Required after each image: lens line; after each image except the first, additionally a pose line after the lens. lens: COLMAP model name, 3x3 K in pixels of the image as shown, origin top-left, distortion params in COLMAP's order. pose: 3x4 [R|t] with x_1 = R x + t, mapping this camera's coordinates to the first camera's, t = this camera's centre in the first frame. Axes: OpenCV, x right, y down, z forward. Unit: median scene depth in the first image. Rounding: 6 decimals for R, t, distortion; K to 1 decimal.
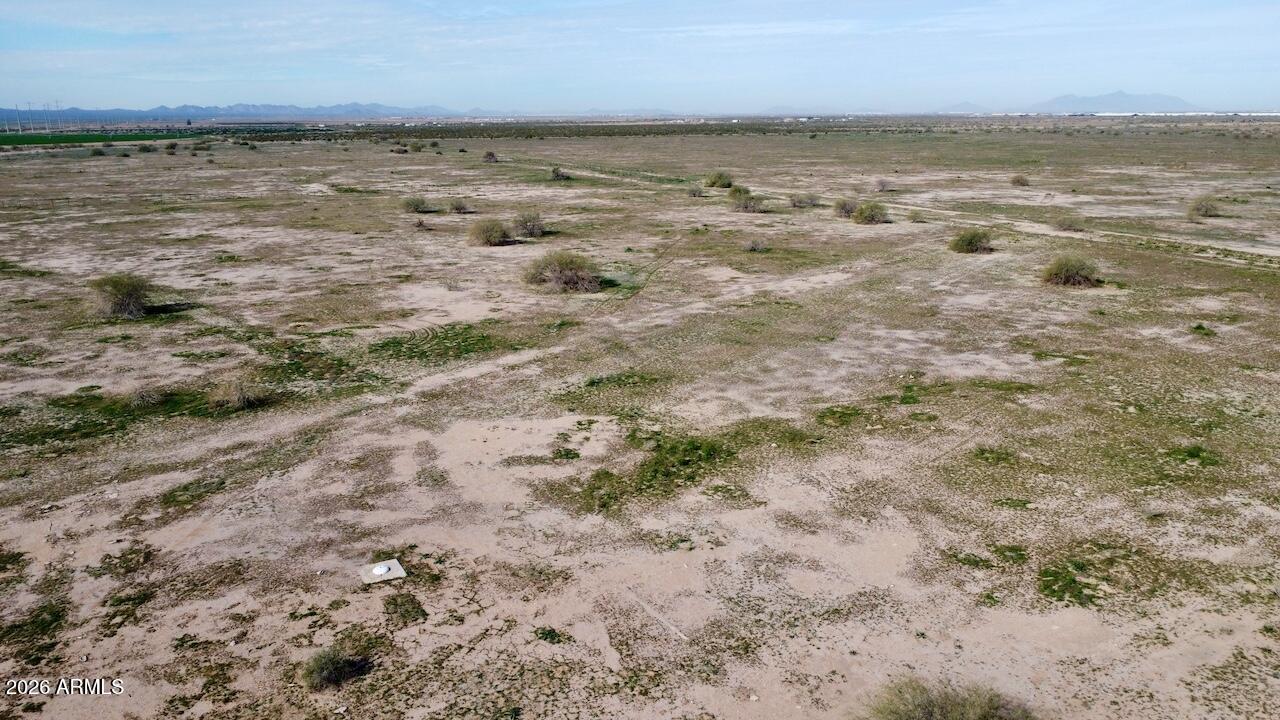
lens RADIAL K [[958.3, 0, 643.8], [0, 958.3, 364.0], [0, 0, 1]] dist [0.004924, -0.004677]
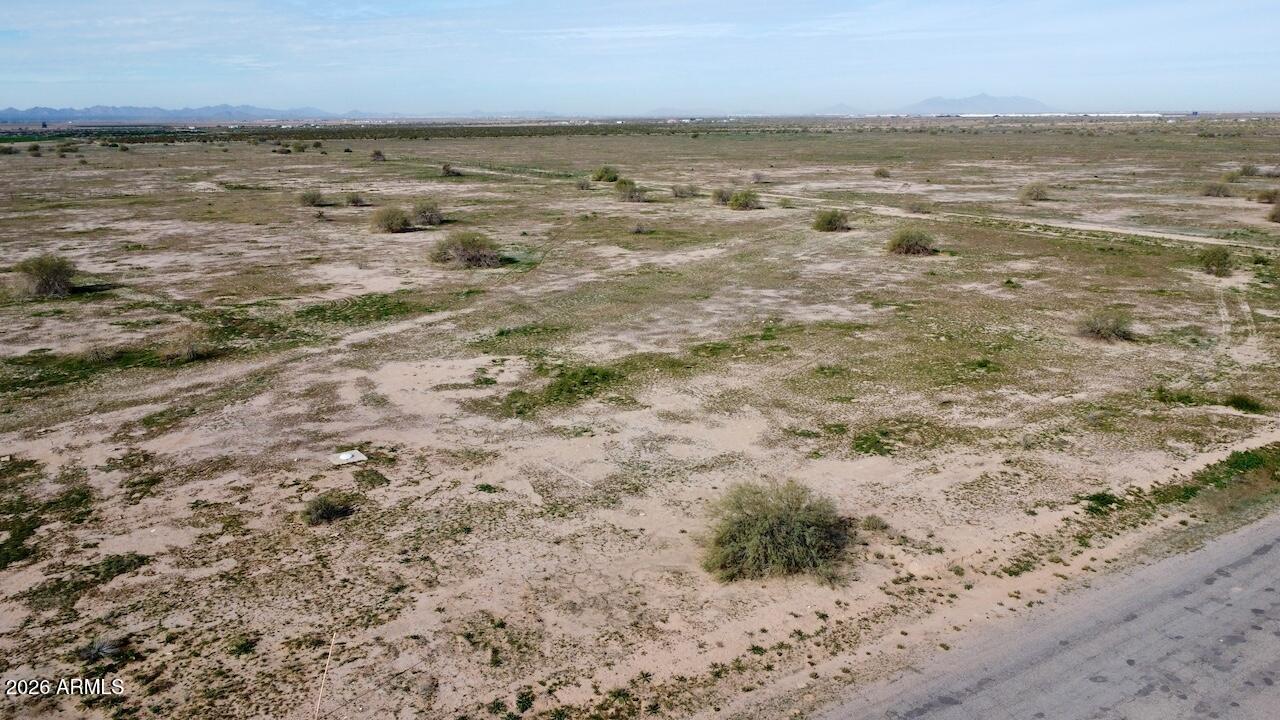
lens RADIAL K [[958.3, 0, 644.4], [0, 958.3, 361.1], [0, 0, 1]] dist [0.004924, -0.004677]
pose [[0.993129, -0.030346, 0.113023, -0.014895], [0.030885, 0.999518, -0.003025, 0.064554], [-0.112876, 0.006495, 0.993588, -0.178318]]
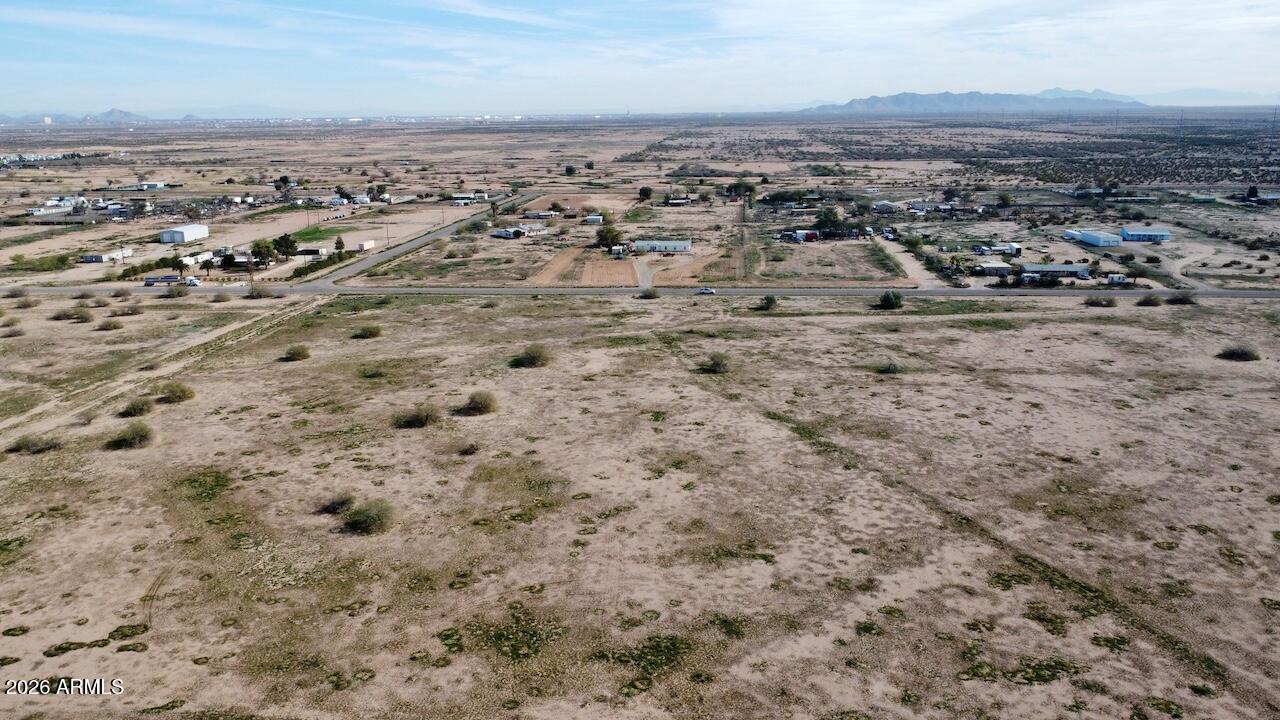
lens RADIAL K [[958.3, 0, 644.4], [0, 958.3, 351.3], [0, 0, 1]] dist [0.004924, -0.004677]
pose [[-0.856056, -0.108085, 0.505456, -2.220132], [0.150550, 0.883354, 0.443870, -1.647529], [-0.494472, 0.456074, -0.739928, 3.983255]]
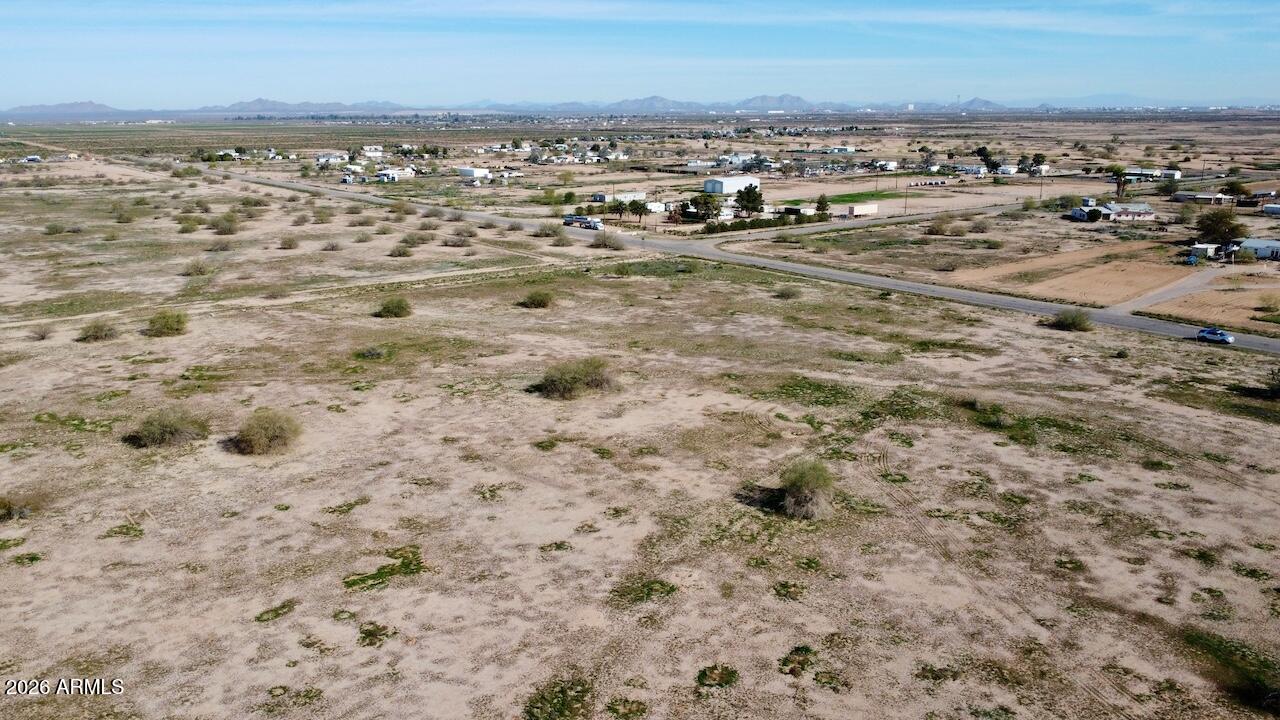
lens RADIAL K [[958.3, 0, 642.1], [0, 958.3, 359.2], [0, 0, 1]] dist [0.004924, -0.004677]
pose [[-0.203697, -0.237470, 0.949797, -1.916051], [0.259838, 0.922233, 0.286305, -0.691818], [-0.943923, 0.305113, -0.126153, 1.735151]]
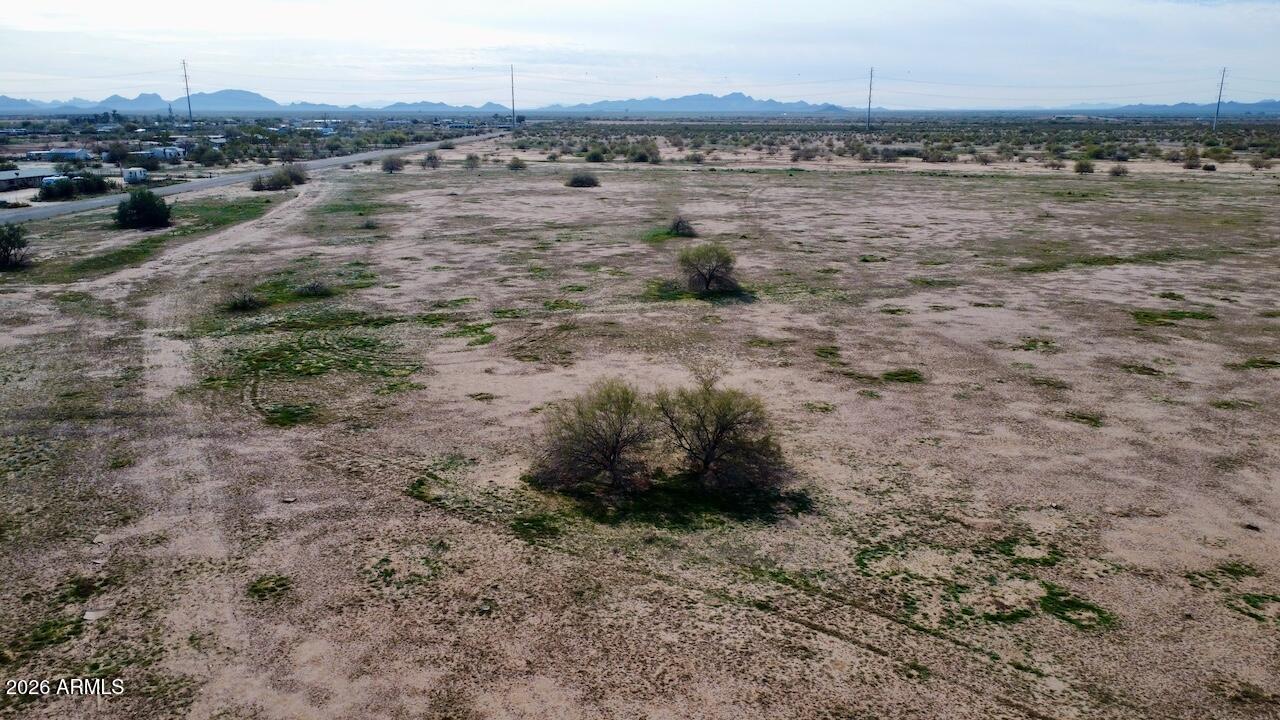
lens RADIAL K [[958.3, 0, 640.3], [0, 958.3, 358.7], [0, 0, 1]] dist [0.004924, -0.004677]
pose [[-0.432713, 0.236025, -0.870087, 0.416739], [-0.227200, 0.905420, 0.358601, -0.430027], [0.872433, 0.352855, -0.338162, 1.809095]]
